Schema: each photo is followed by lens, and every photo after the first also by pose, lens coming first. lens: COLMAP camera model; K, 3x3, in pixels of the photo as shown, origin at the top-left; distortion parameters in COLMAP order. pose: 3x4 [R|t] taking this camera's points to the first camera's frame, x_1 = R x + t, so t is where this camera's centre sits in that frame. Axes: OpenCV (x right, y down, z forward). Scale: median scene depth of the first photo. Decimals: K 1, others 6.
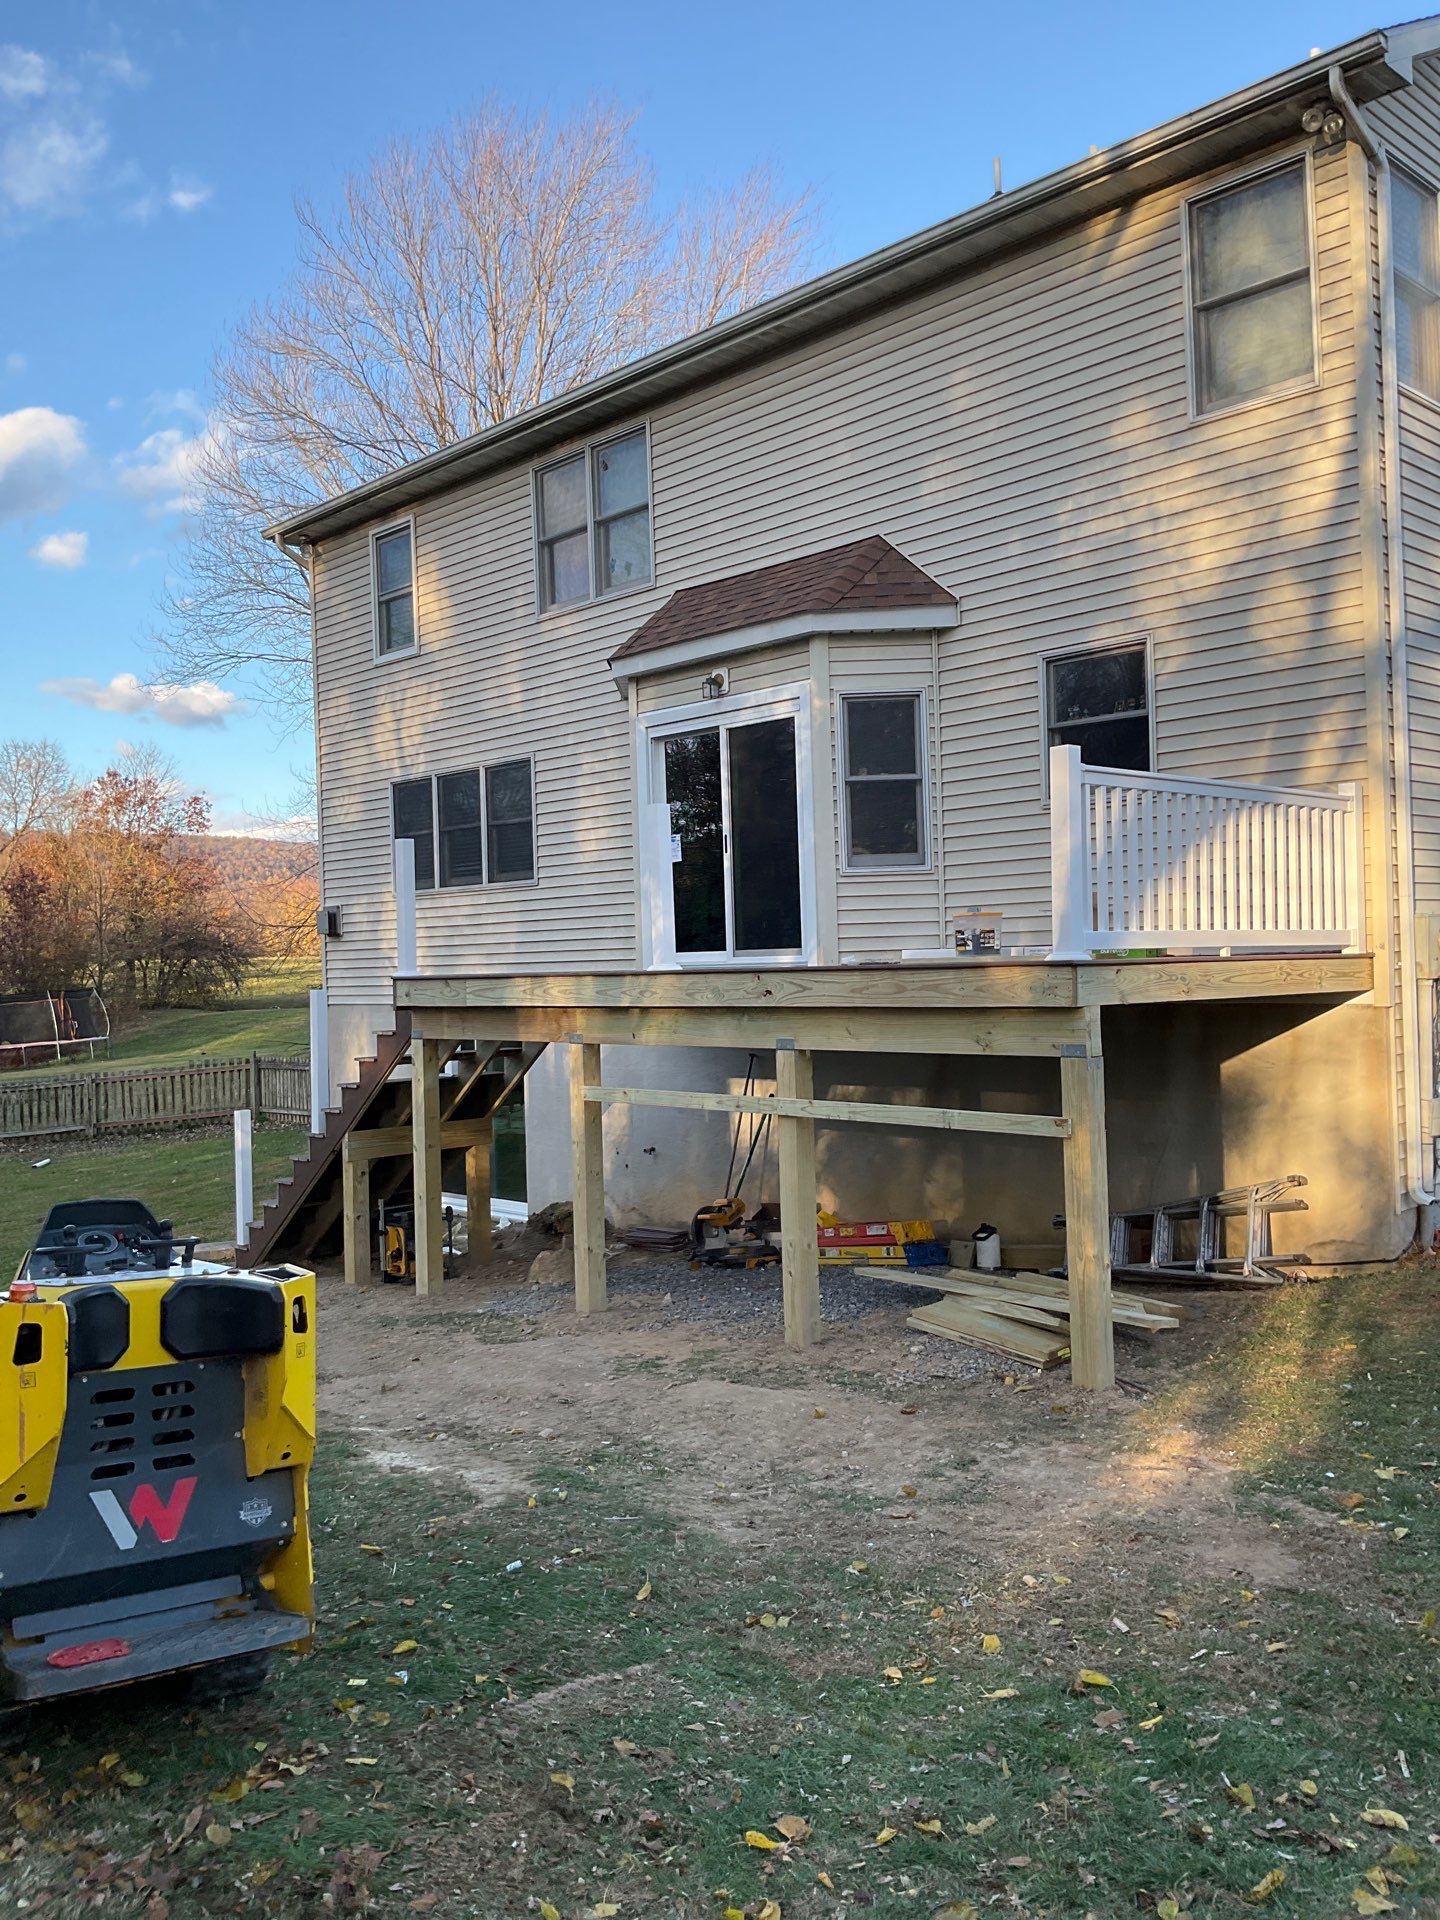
lens RADIAL K [[1581.4, 0, 723.7], [0, 1581.4, 953.9], [0, 0, 1]] dist [0.124747, -0.274086]
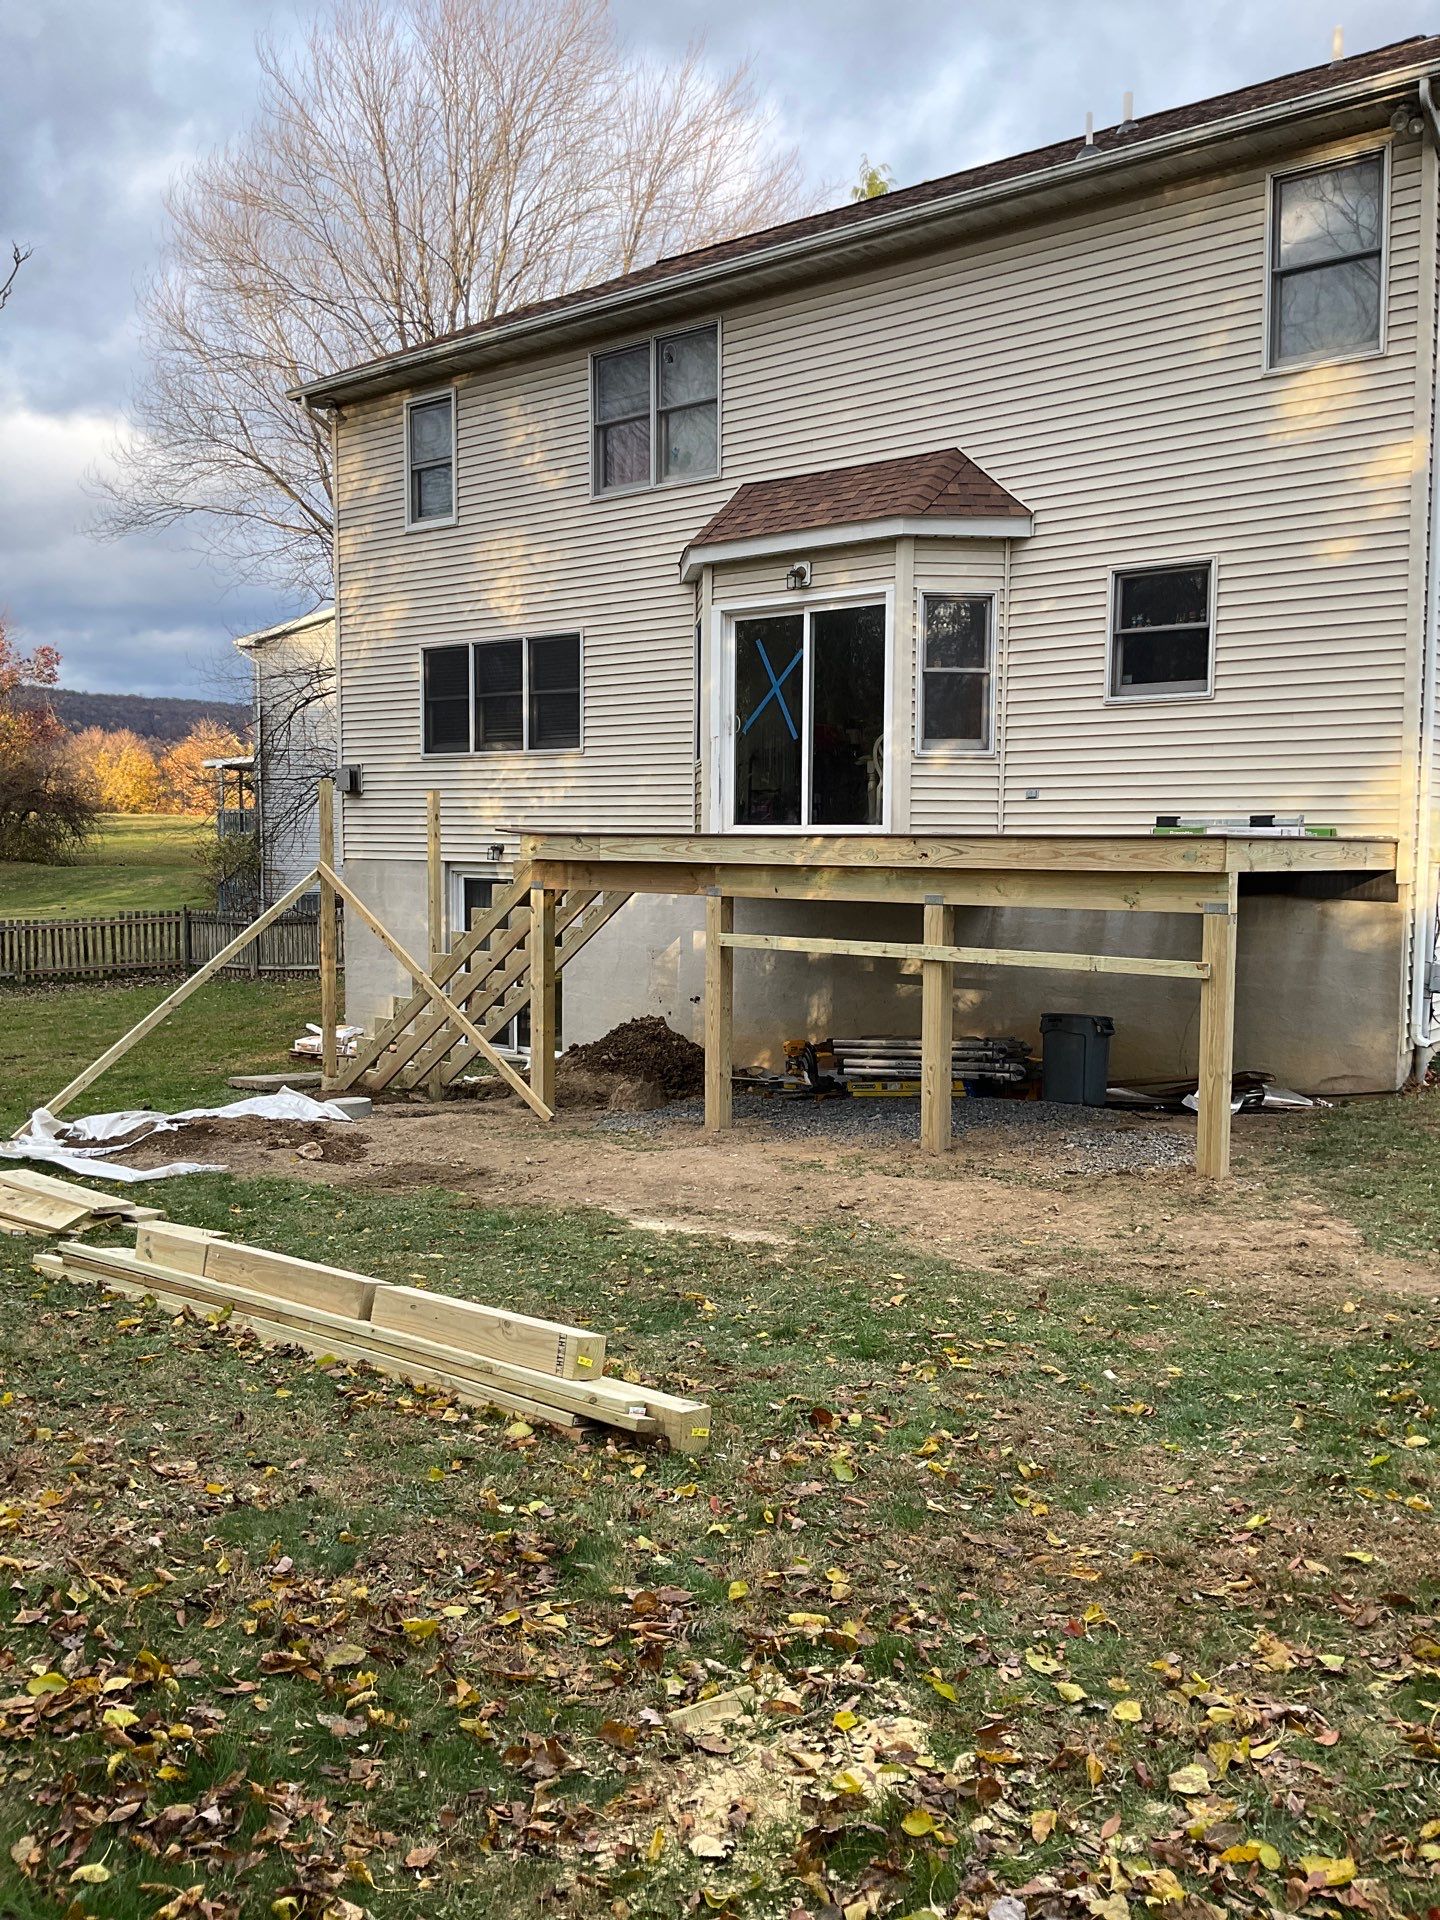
lens RADIAL K [[1581.4, 0, 723.7], [0, 1581.4, 953.9], [0, 0, 1]] dist [0.124747, -0.274086]
pose [[0.992436, 0.026508, 0.119871, -0.181955], [-0.035659, 0.996557, 0.074852, 0.010167], [-0.117474, -0.078560, 0.989964, -0.106681]]
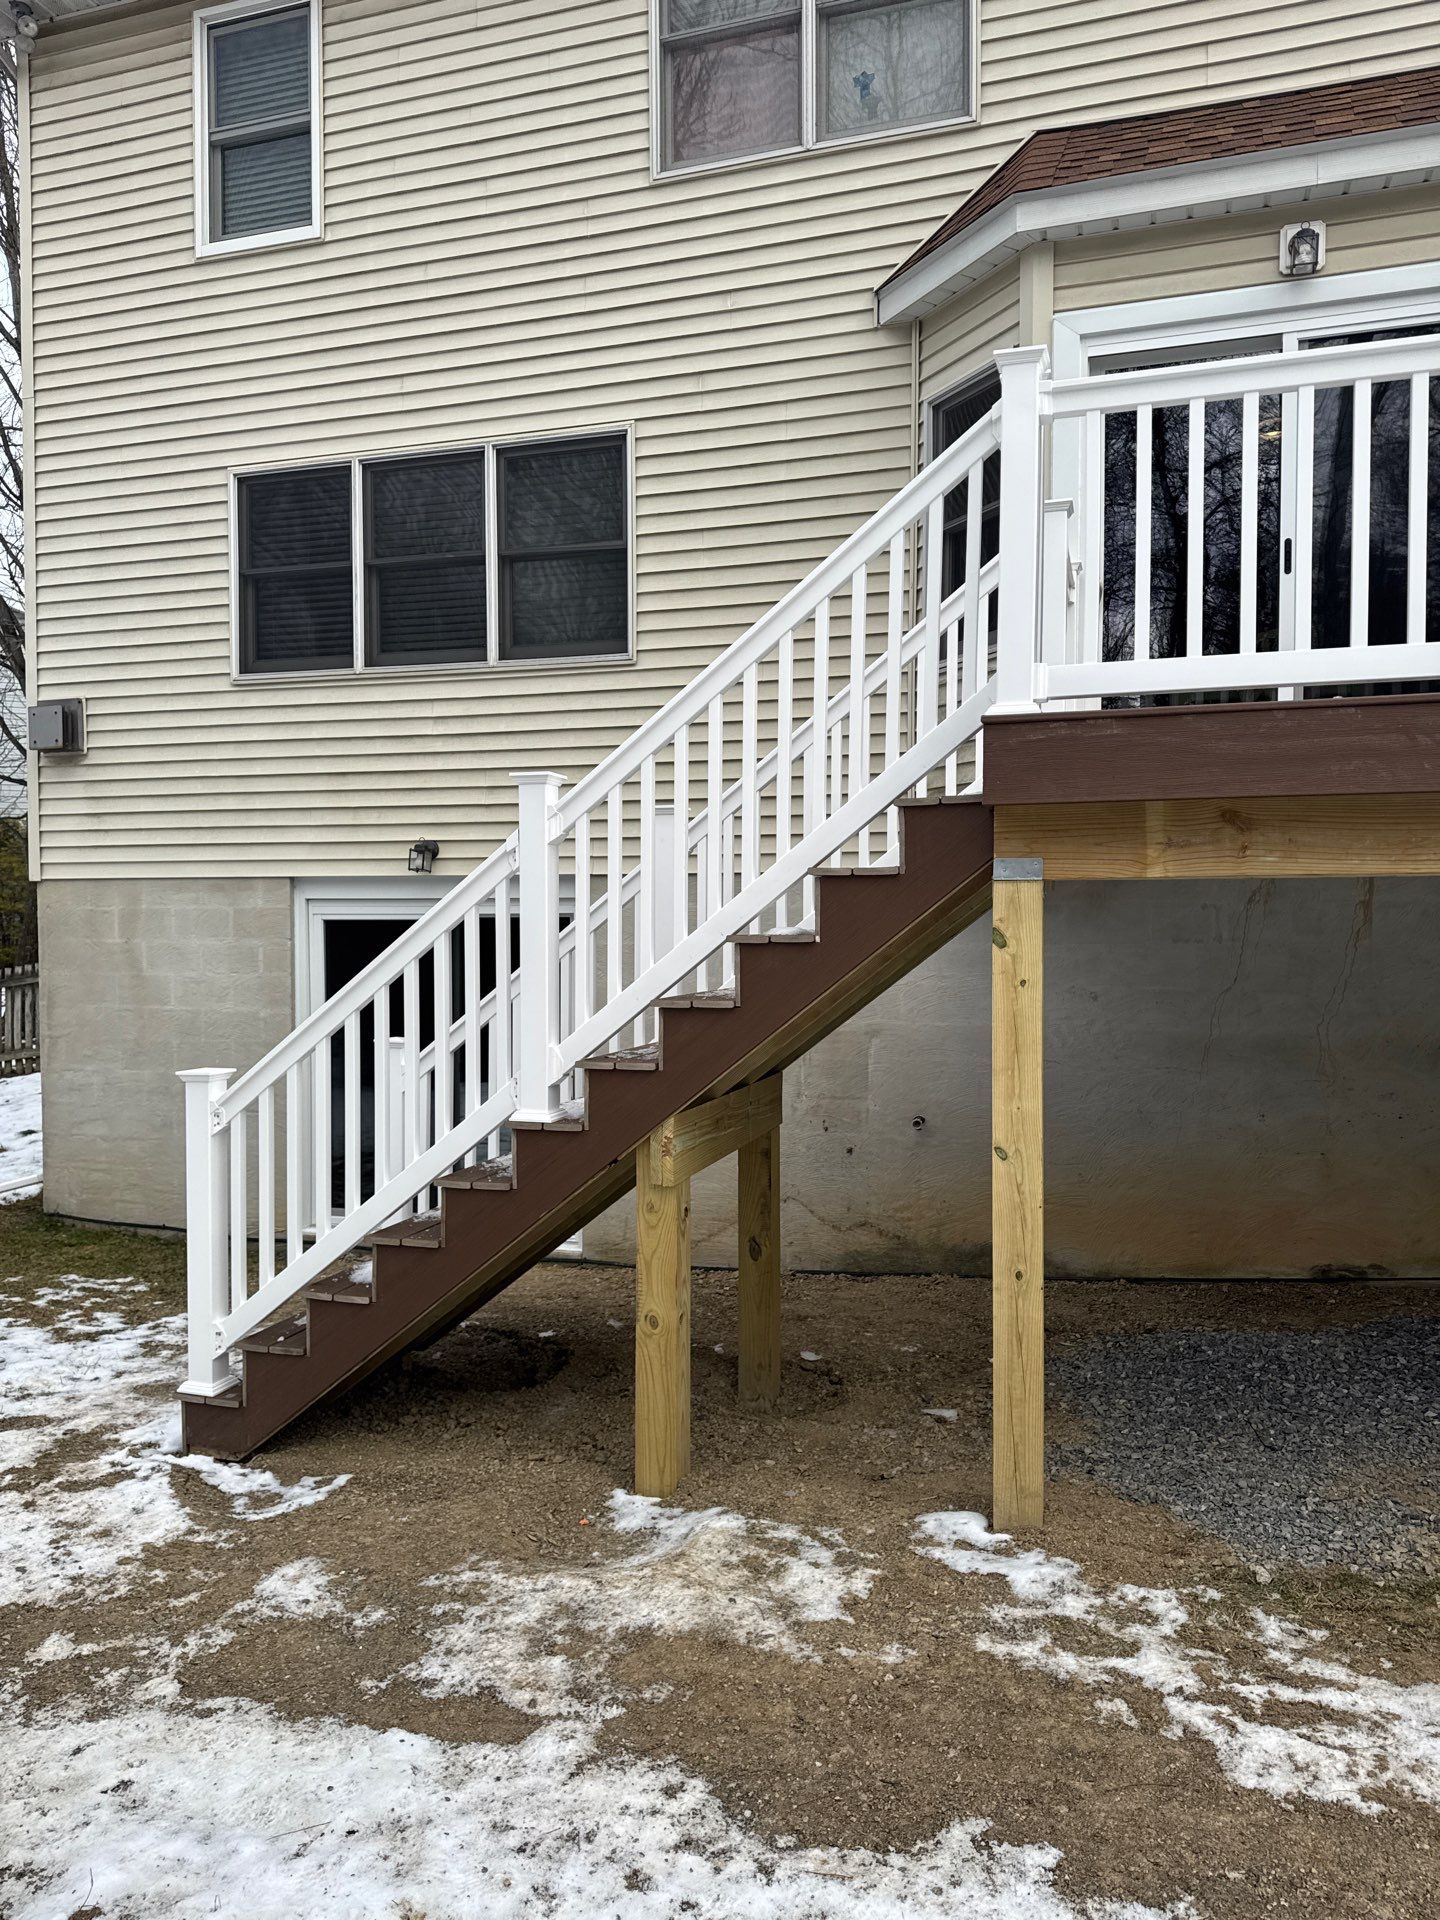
lens RADIAL K [[1325.2, 0, 720.0], [0, 1325.2, 960.0], [0, 0, 1]] dist [0.067431, -0.093329]
pose [[0.879525, 0.014685, 0.475625, -0.385397], [-0.030833, 0.999182, 0.026167, 0.060152], [-0.474852, -0.037680, 0.879259, 0.692509]]
